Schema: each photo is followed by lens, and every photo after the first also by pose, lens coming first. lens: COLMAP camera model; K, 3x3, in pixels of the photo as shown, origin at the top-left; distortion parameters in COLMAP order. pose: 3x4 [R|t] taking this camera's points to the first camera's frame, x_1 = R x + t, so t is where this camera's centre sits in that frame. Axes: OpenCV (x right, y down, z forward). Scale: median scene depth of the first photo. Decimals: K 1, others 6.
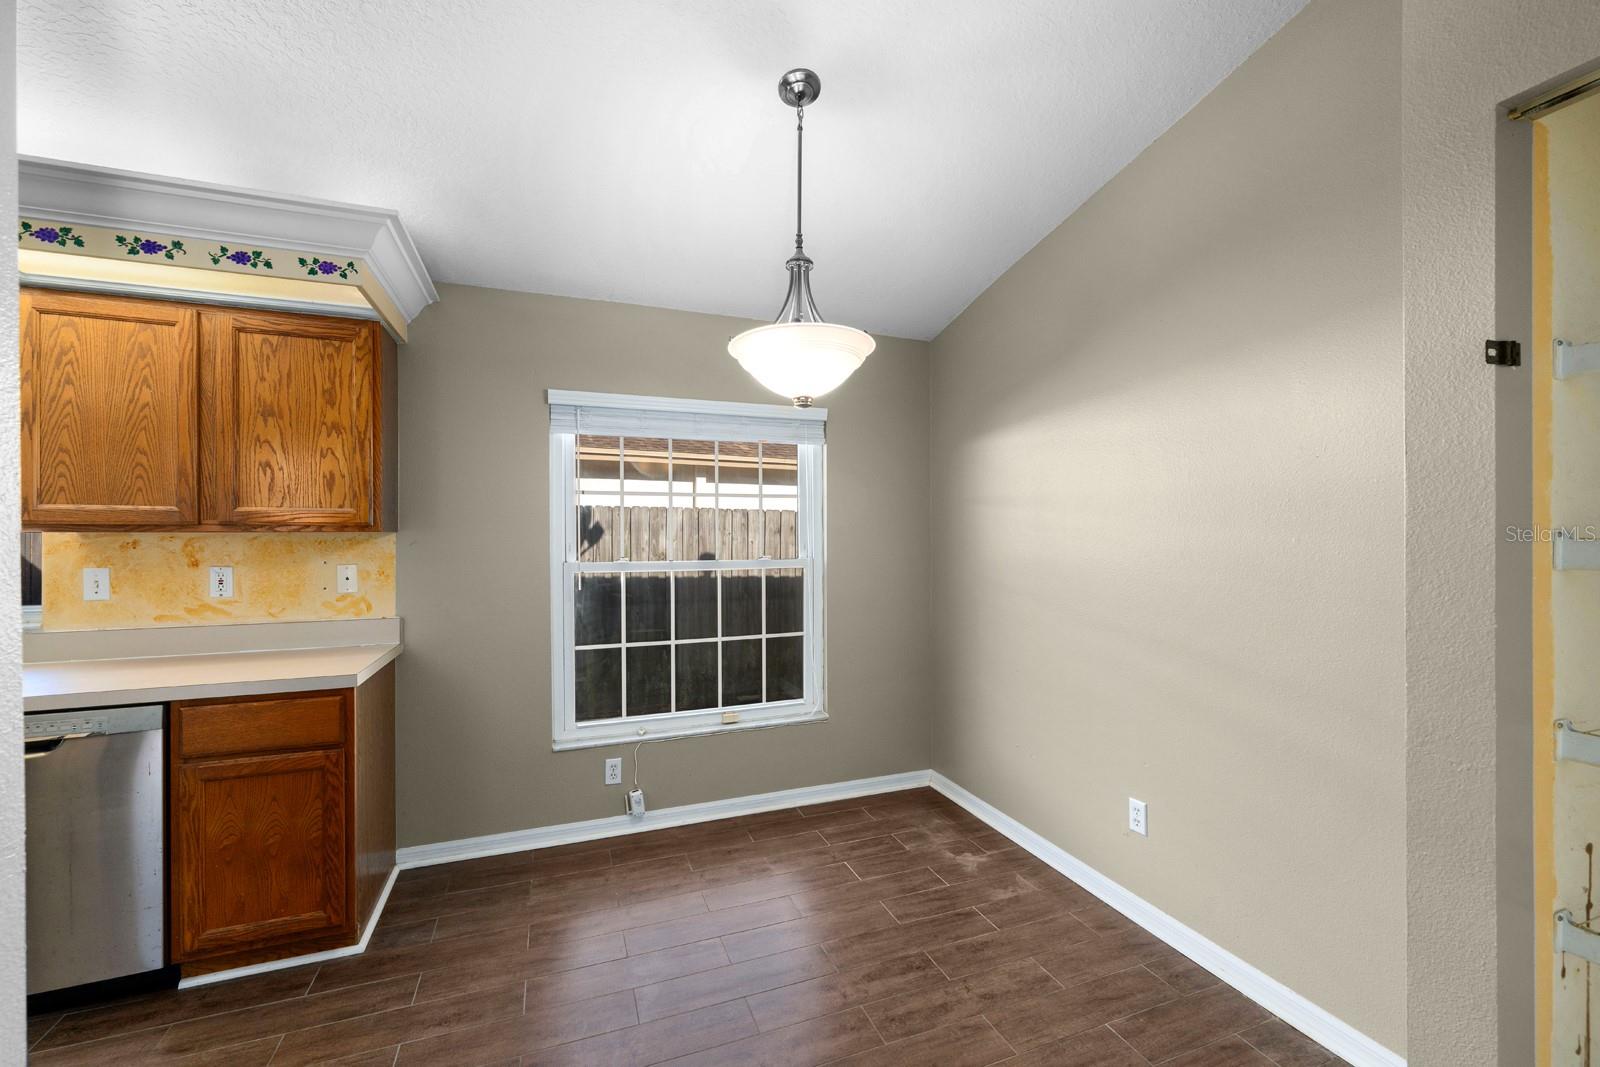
lens RADIAL K [[649.9, 0, 800.6], [0, 649.9, 532.8], [0, 0, 1]] dist [-0.000977, 0.000241]
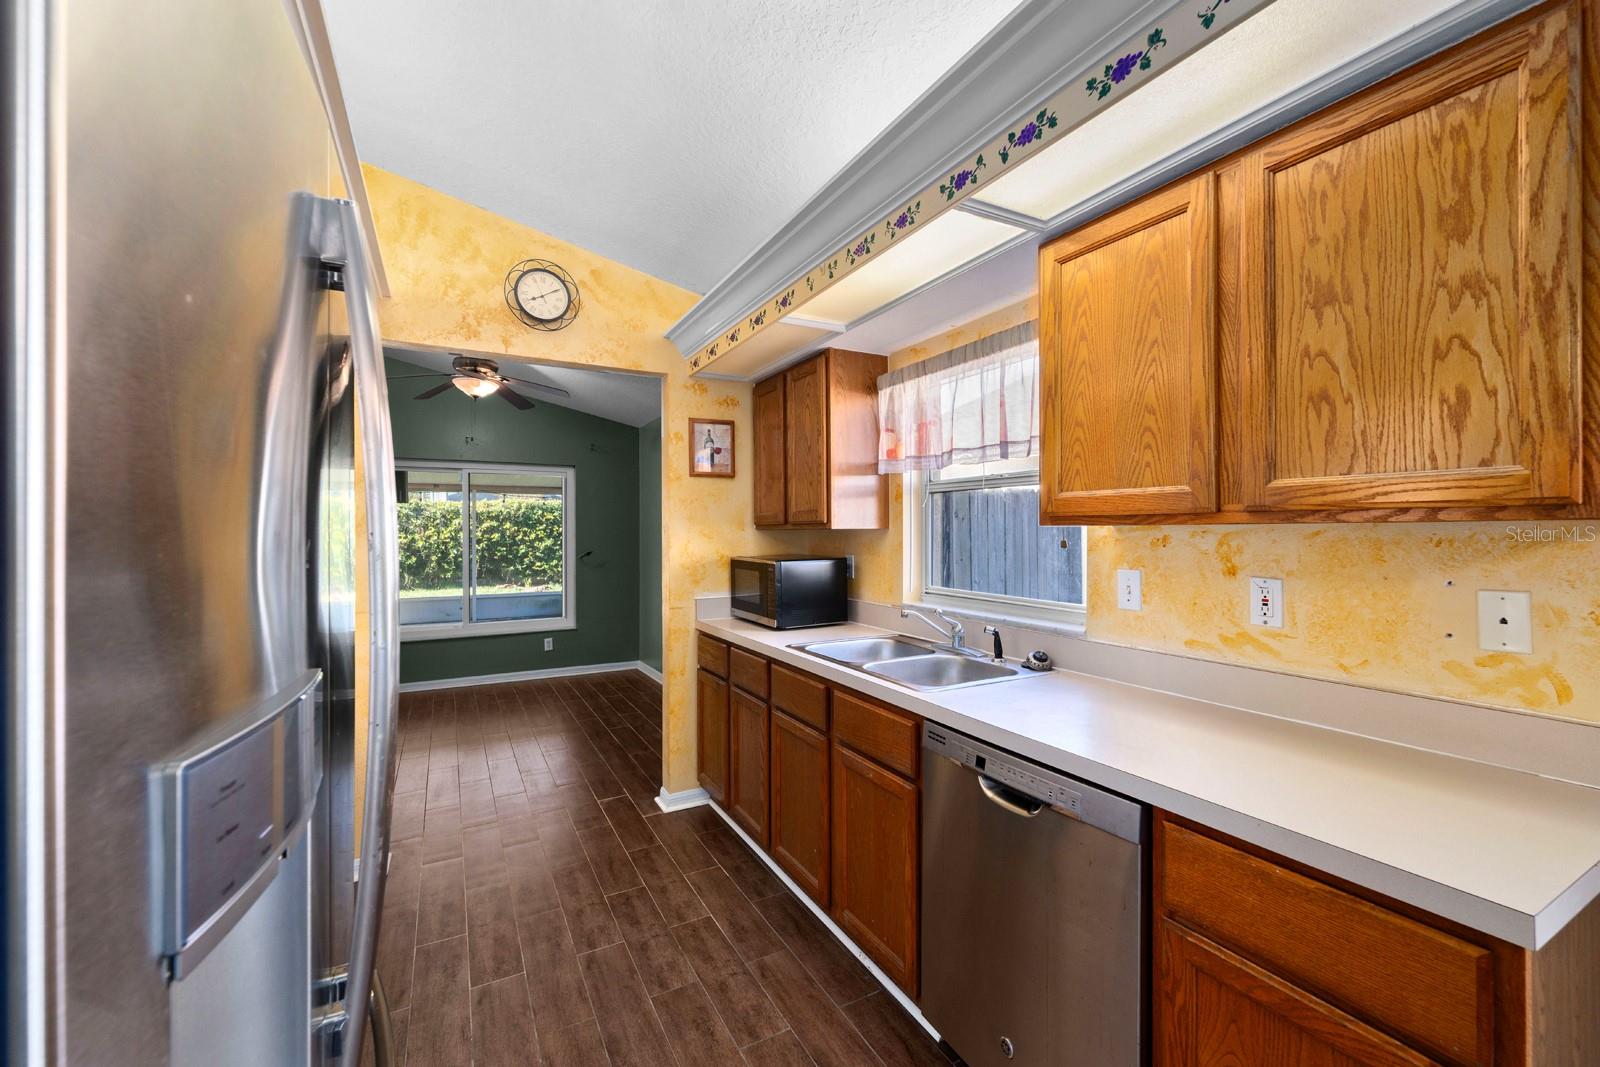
lens RADIAL K [[649.9, 0, 800.6], [0, 649.9, 532.8], [0, 0, 1]] dist [-0.000977, 0.000241]
pose [[0.135547, 0.004432, -0.990761, -0.342464], [0.005928, 0.999968, 0.005284, 0.001518], [0.990753, -0.006589, 0.135516, 0.491544]]
